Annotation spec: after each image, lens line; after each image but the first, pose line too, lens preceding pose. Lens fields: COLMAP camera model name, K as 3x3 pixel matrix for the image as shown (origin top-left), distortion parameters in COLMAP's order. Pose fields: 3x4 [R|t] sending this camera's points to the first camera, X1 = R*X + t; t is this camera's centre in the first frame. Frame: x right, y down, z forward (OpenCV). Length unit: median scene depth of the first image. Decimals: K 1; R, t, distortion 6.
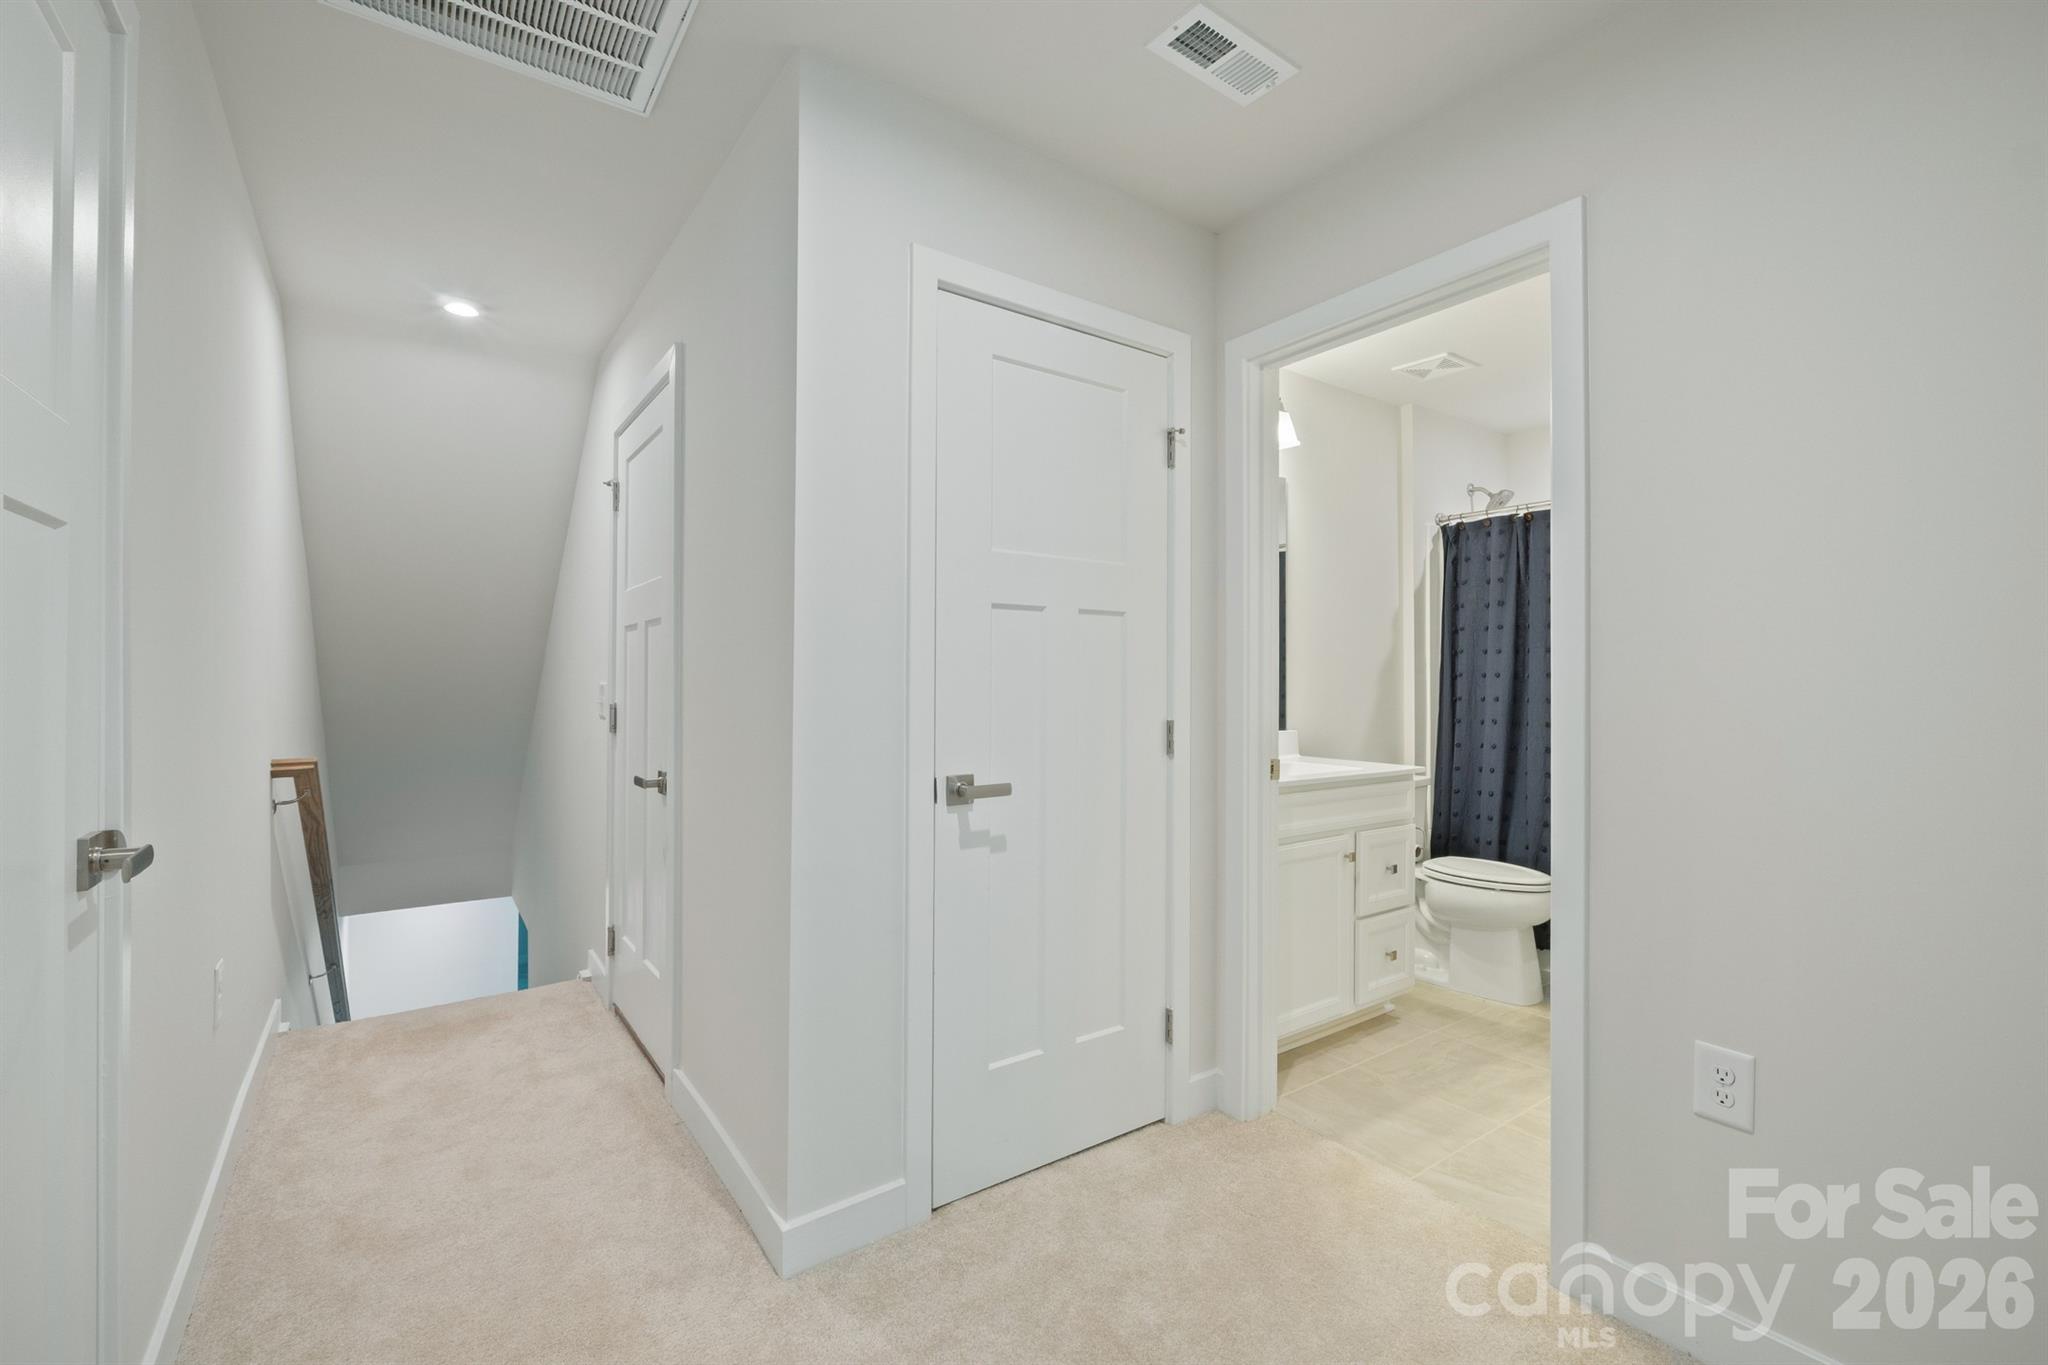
lens RADIAL K [[876.8, 0, 1021.0], [0, 876.8, 681.3], [0, 0, 1]] dist [-0.003622, -0.000390]
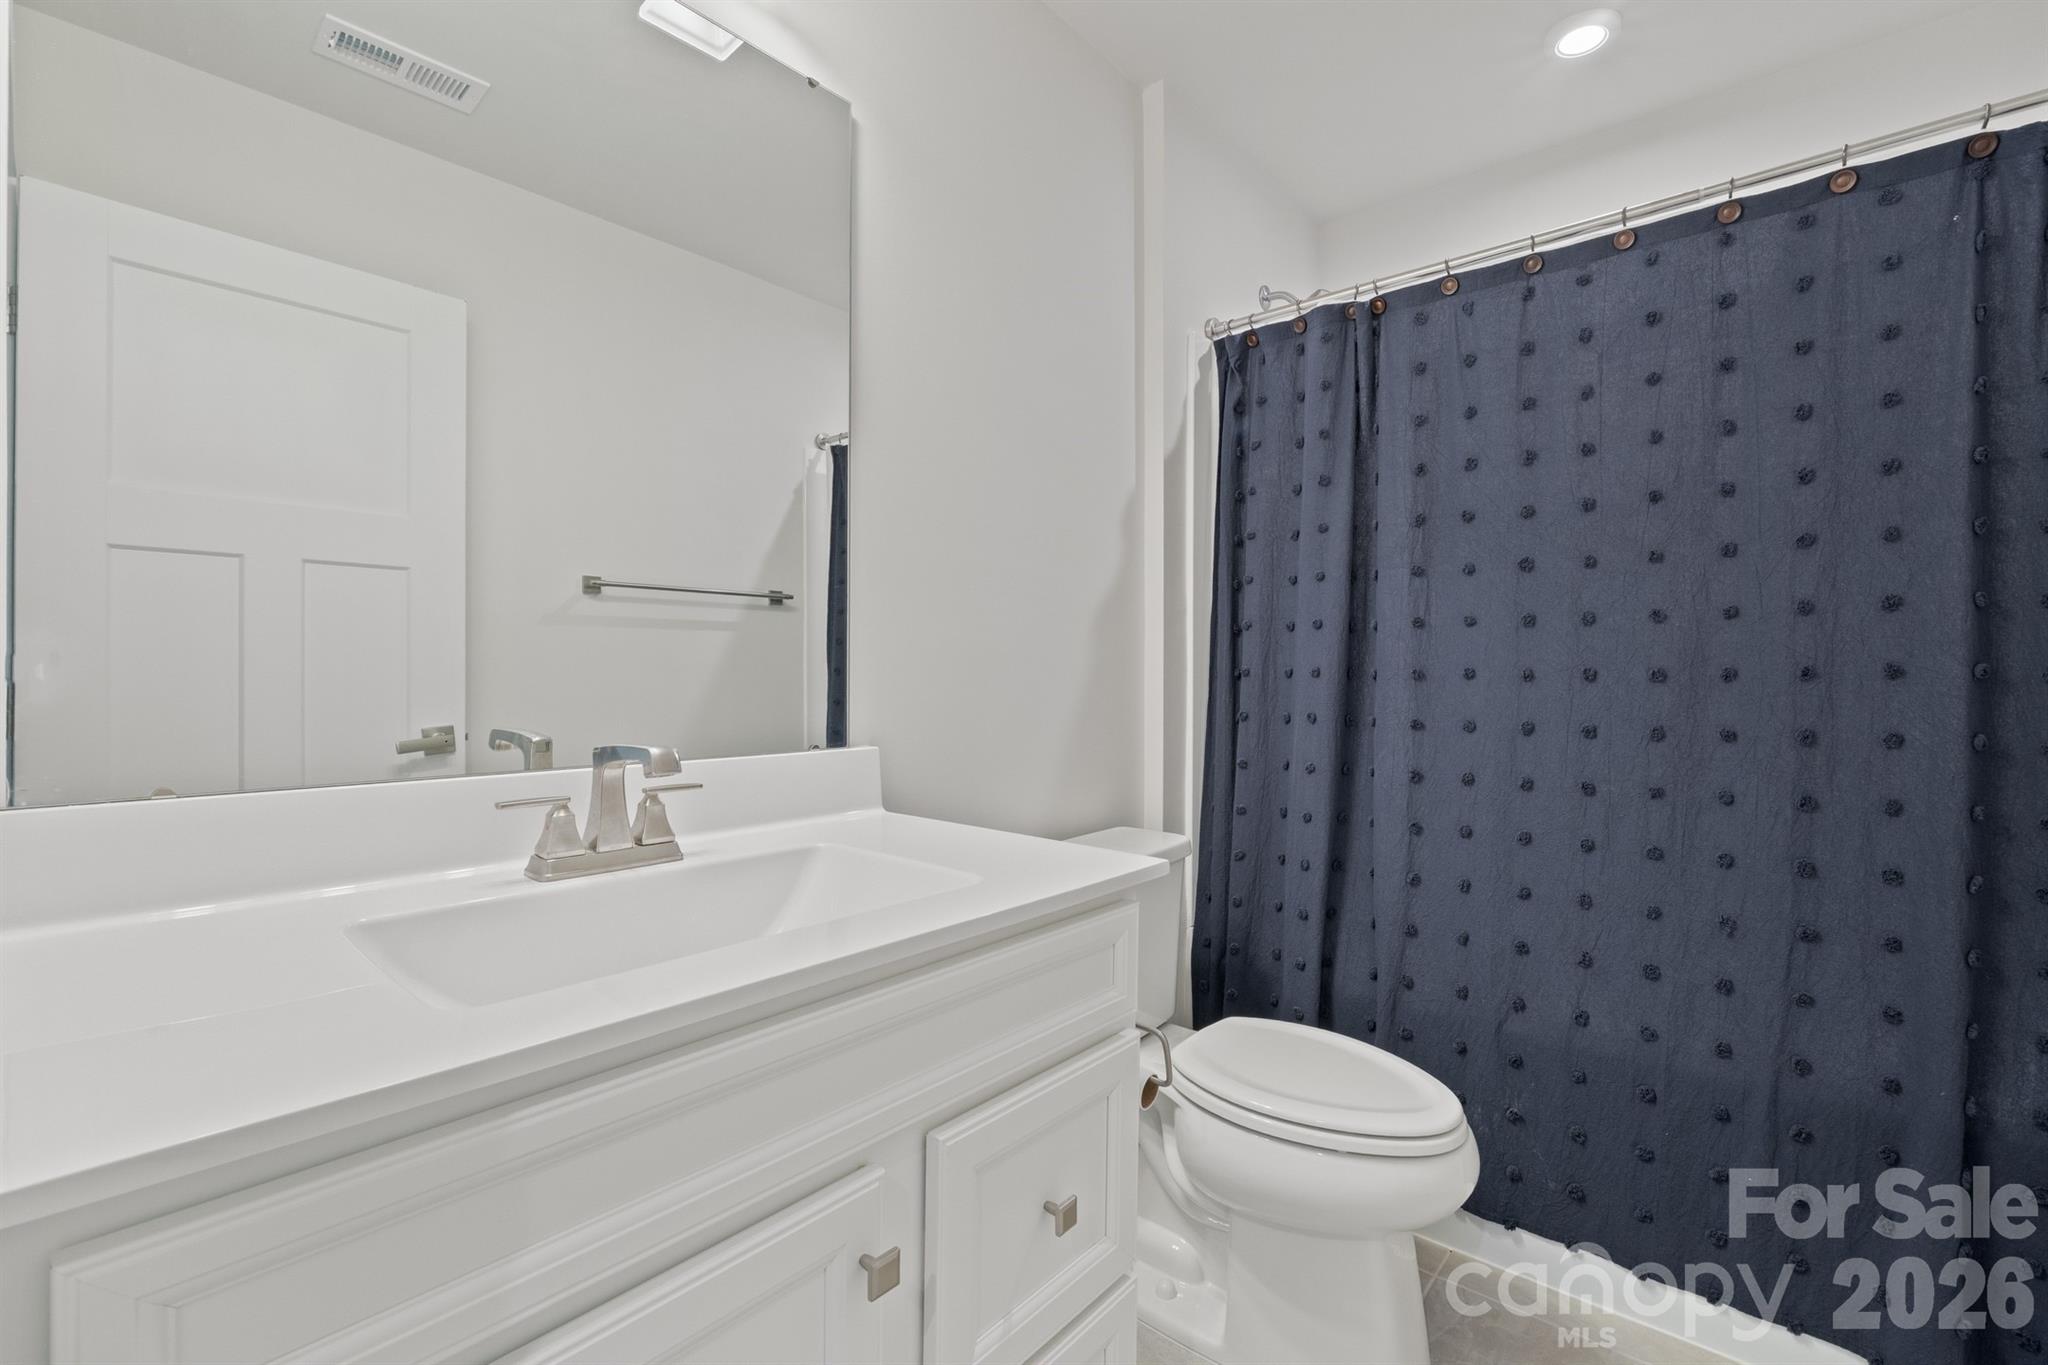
lens RADIAL K [[876.8, 0, 1025.3], [0, 876.8, 681.5], [0, 0, 1]] dist [-0.003622, -0.000390]
pose [[0.971453, 0.001956, 0.237224, 0.257975], [-0.004892, 0.999919, 0.011791, 0.019630], [-0.237181, -0.012615, 0.971383, 0.541356]]
